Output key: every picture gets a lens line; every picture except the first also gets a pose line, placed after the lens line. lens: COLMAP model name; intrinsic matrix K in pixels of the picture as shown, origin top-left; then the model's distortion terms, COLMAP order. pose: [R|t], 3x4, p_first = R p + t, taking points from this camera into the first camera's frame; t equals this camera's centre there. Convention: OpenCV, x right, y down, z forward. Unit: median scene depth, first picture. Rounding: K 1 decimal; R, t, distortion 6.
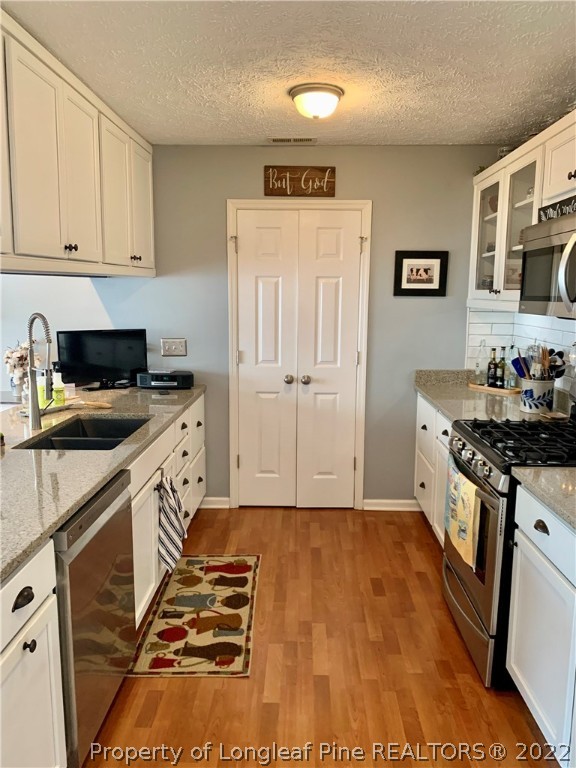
lens RADIAL K [[590.0, 0, 292.1], [0, 590.0, 385.3], [0, 0, 1]] dist [0.028754, -0.039028]
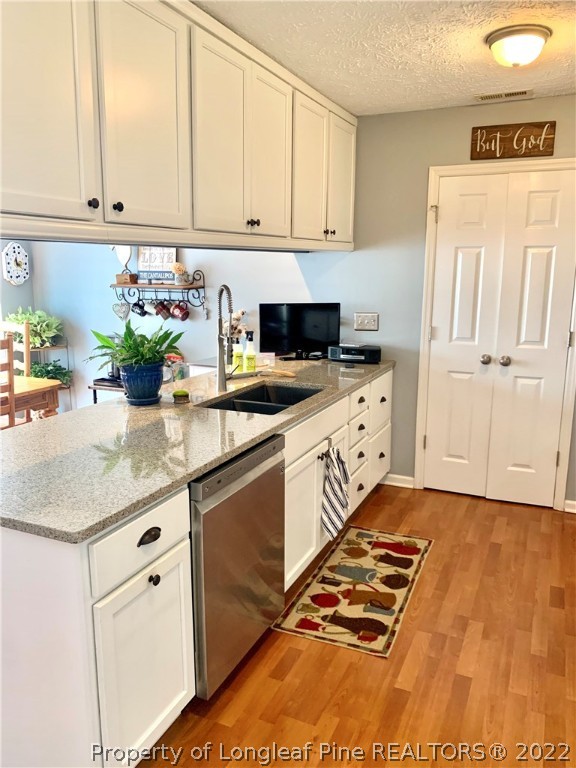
lens RADIAL K [[590.0, 0, 295.1], [0, 590.0, 385.1], [0, 0, 1]] dist [0.028754, -0.039028]
pose [[0.922129, 0.070801, -0.380348, 0.097487], [-0.056273, 0.997203, 0.049198, 0.001276], [0.382767, -0.023964, 0.923534, 0.036047]]
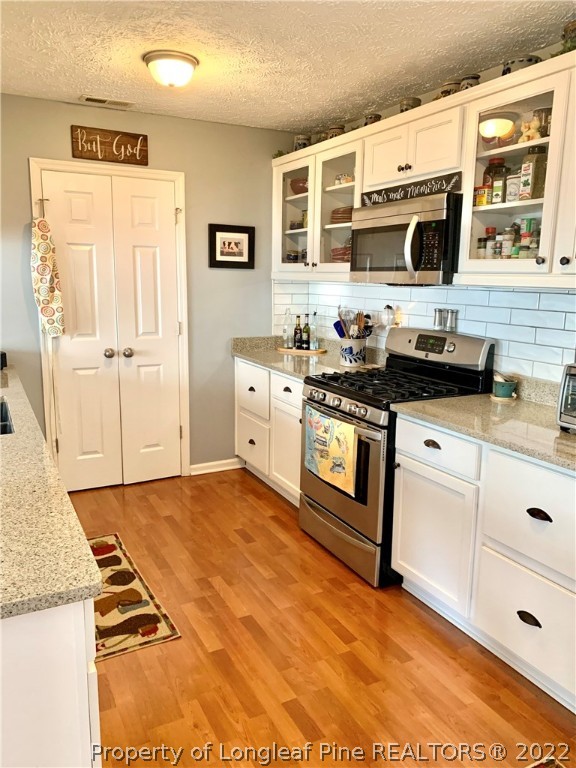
lens RADIAL K [[590.0, 0, 291.0], [0, 590.0, 383.5], [0, 0, 1]] dist [0.028754, -0.039028]
pose [[0.876072, -0.081557, 0.475232, -0.273407], [0.065870, 0.996595, 0.049602, 0.014000], [-0.477659, -0.012151, 0.878461, 0.012495]]
